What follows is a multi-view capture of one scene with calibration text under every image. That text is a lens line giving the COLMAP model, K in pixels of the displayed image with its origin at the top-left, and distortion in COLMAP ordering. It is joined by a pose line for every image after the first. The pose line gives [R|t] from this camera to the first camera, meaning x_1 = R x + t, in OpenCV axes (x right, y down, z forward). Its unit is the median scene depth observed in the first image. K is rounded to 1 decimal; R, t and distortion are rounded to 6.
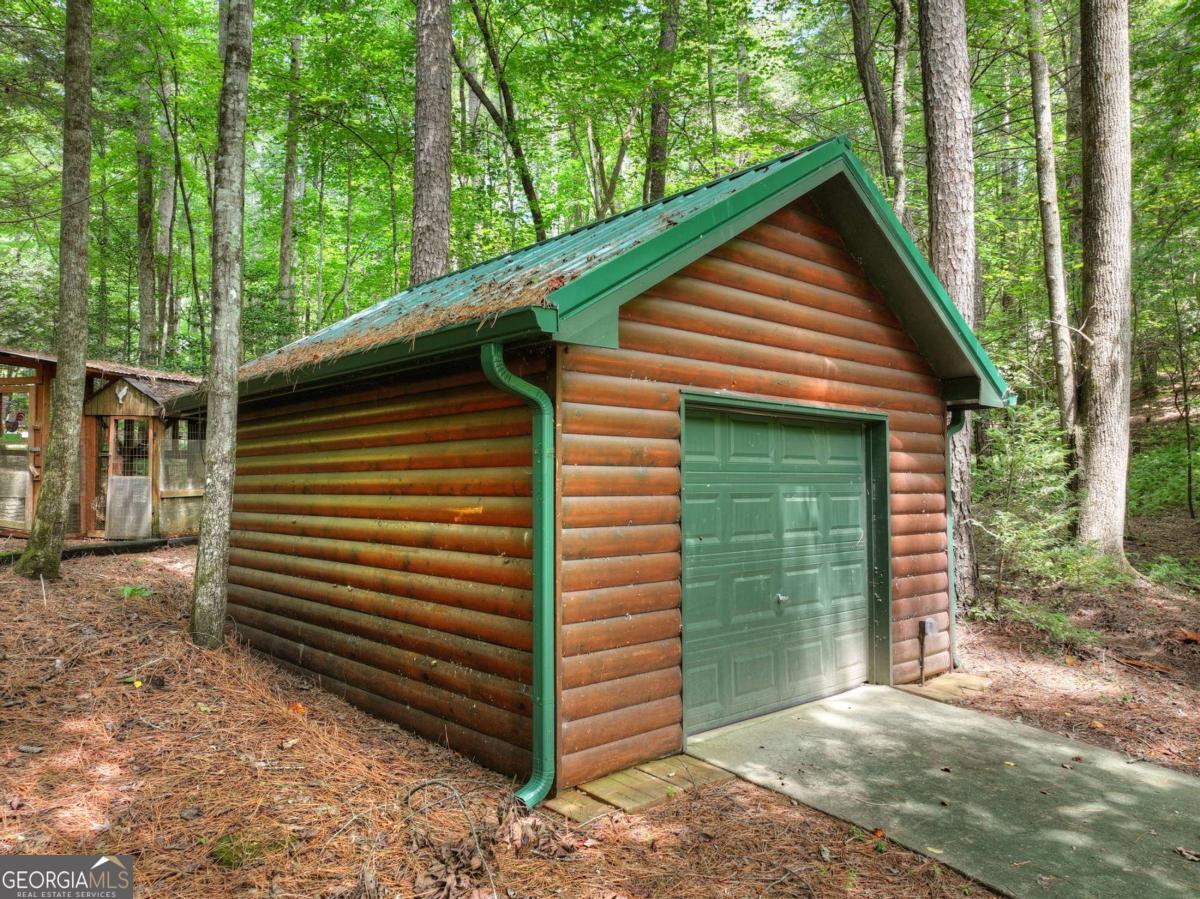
lens RADIAL K [[852.0, 0, 598.4], [0, 852.0, 452.8], [0, 0, 1]] dist [0.008884, 0.009256]
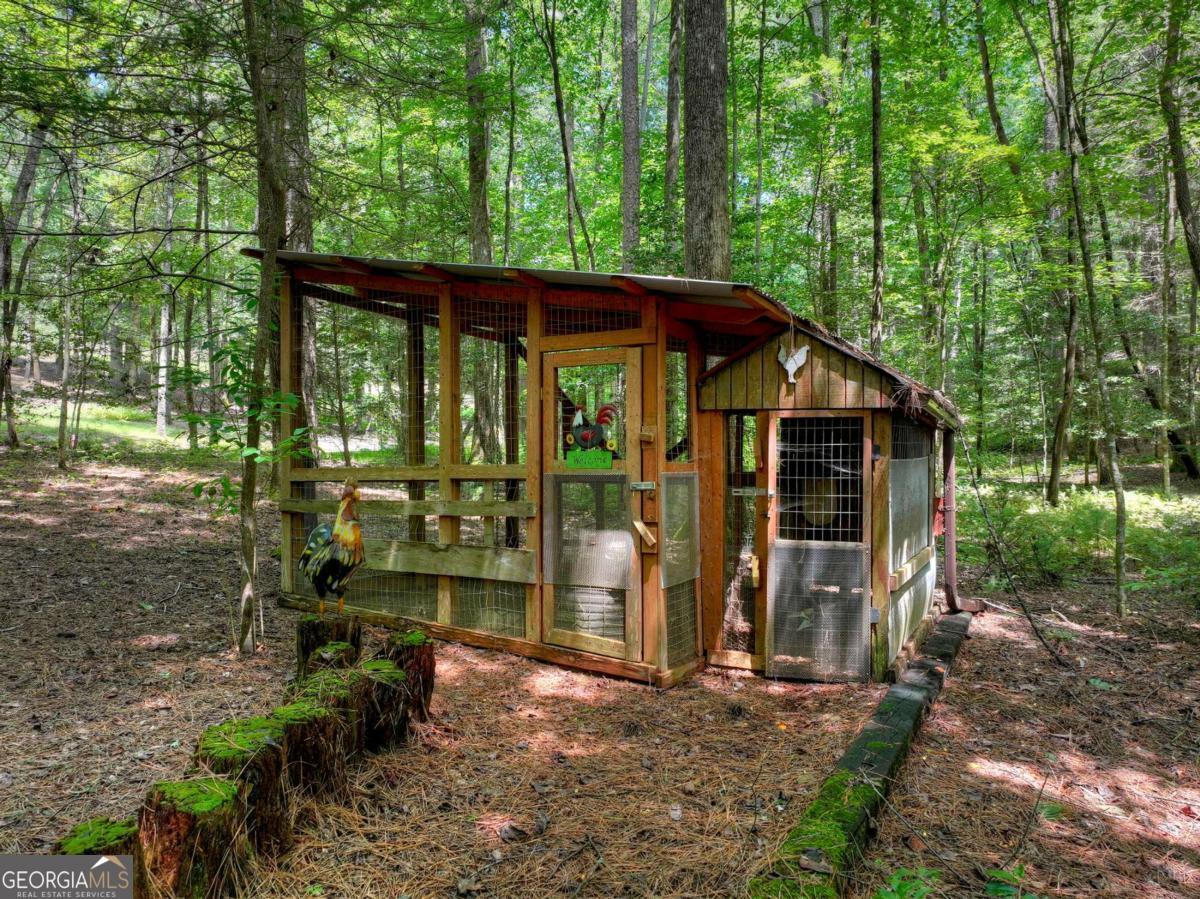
lens RADIAL K [[852.0, 0, 601.2], [0, 852.0, 451.0], [0, 0, 1]] dist [0.008884, 0.009256]
pose [[0.972533, -0.003755, -0.232733, -0.554812], [0.009647, 0.999661, 0.024184, -0.033414], [0.232564, -0.025765, 0.972240, 0.528397]]
